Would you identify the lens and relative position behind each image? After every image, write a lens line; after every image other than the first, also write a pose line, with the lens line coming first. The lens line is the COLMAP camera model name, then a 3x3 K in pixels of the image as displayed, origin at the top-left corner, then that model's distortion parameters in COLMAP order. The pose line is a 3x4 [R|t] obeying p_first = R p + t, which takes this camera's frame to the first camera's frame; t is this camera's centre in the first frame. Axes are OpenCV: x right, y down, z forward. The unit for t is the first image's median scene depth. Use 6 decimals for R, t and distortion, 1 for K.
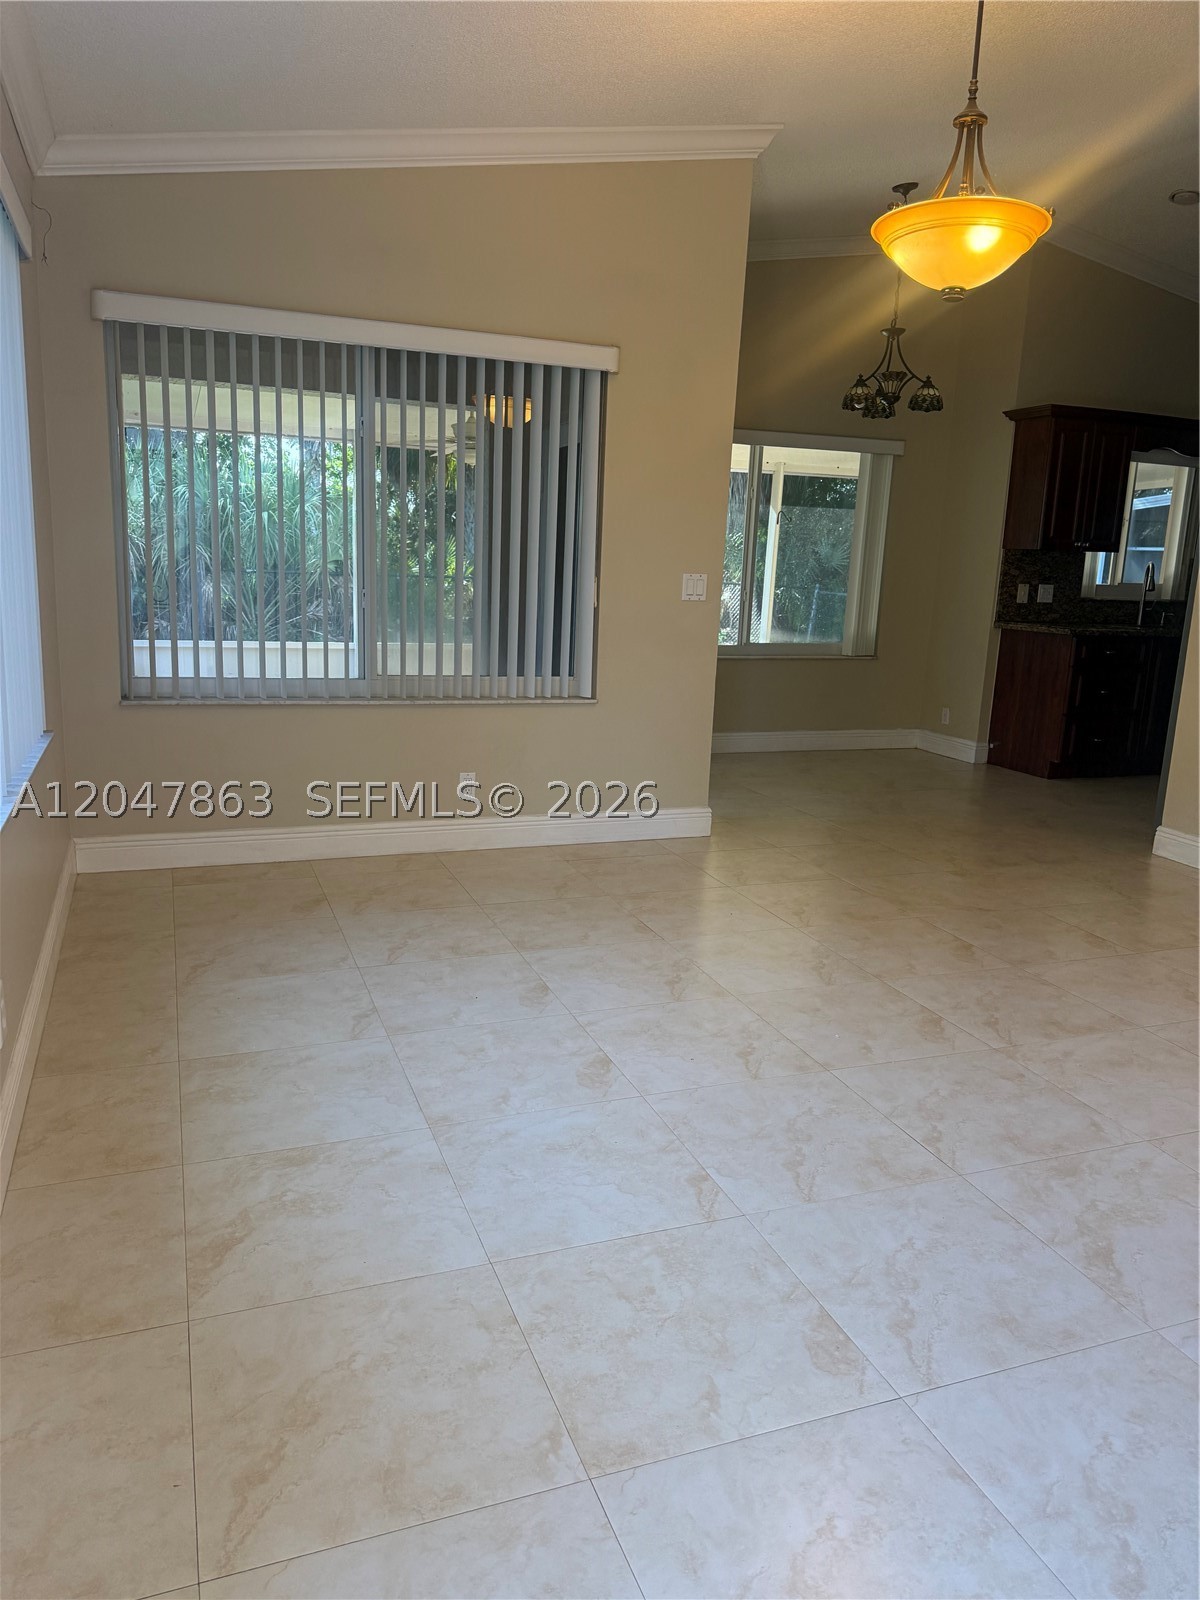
lens RADIAL K [[1113.9, 0, 594.0], [0, 1113.9, 799.9], [0, 0, 1]] dist [0.052628, -0.065846]
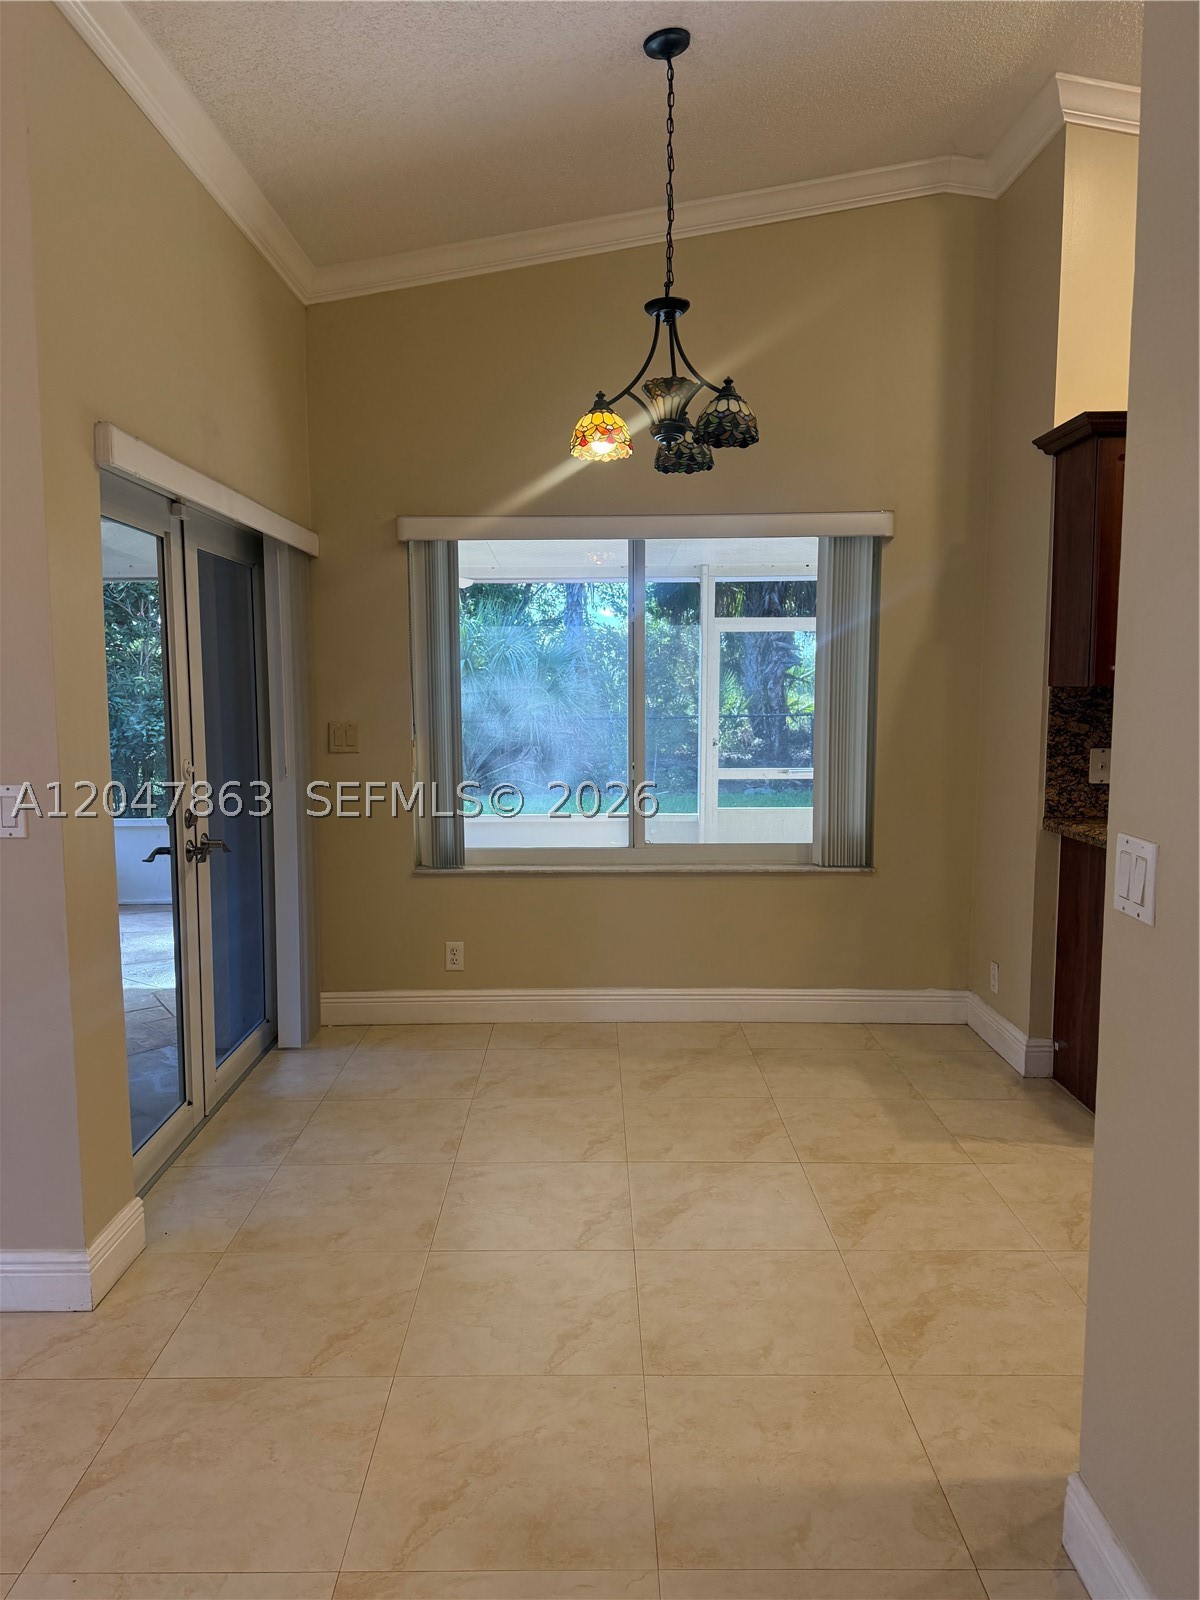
lens RADIAL K [[1113.9, 0, 594.6], [0, 1113.9, 803.5], [0, 0, 1]] dist [0.052628, -0.065846]
pose [[0.936725, -0.001783, -0.350062, 0.769531], [-0.036032, 0.994185, -0.101481, -0.230340], [0.348208, 0.107673, 0.931213, 0.939744]]
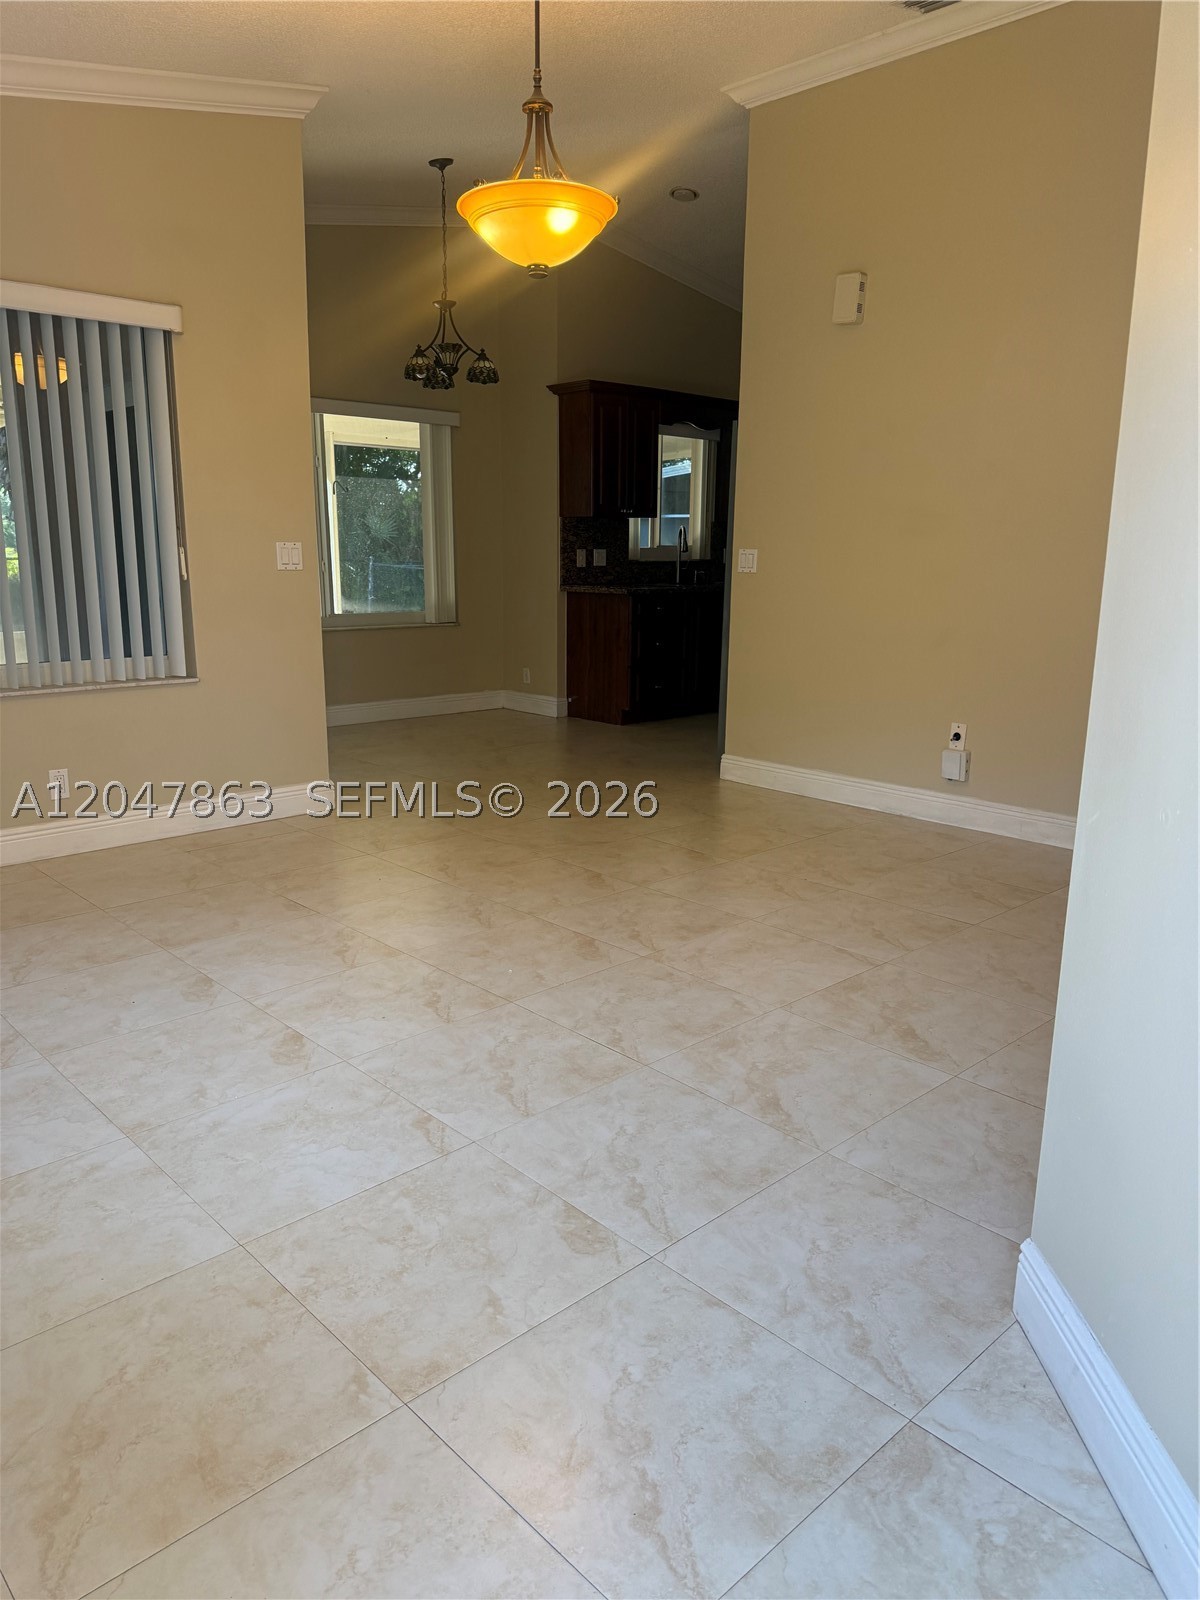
lens RADIAL K [[1113.9, 0, 590.4], [0, 1113.9, 802.1], [0, 0, 1]] dist [0.052628, -0.065846]
pose [[0.922555, -0.116262, 0.367933, -0.078003], [0.107589, 0.993218, 0.044075, 0.011130], [-0.370562, -0.001076, 0.928807, -0.013974]]
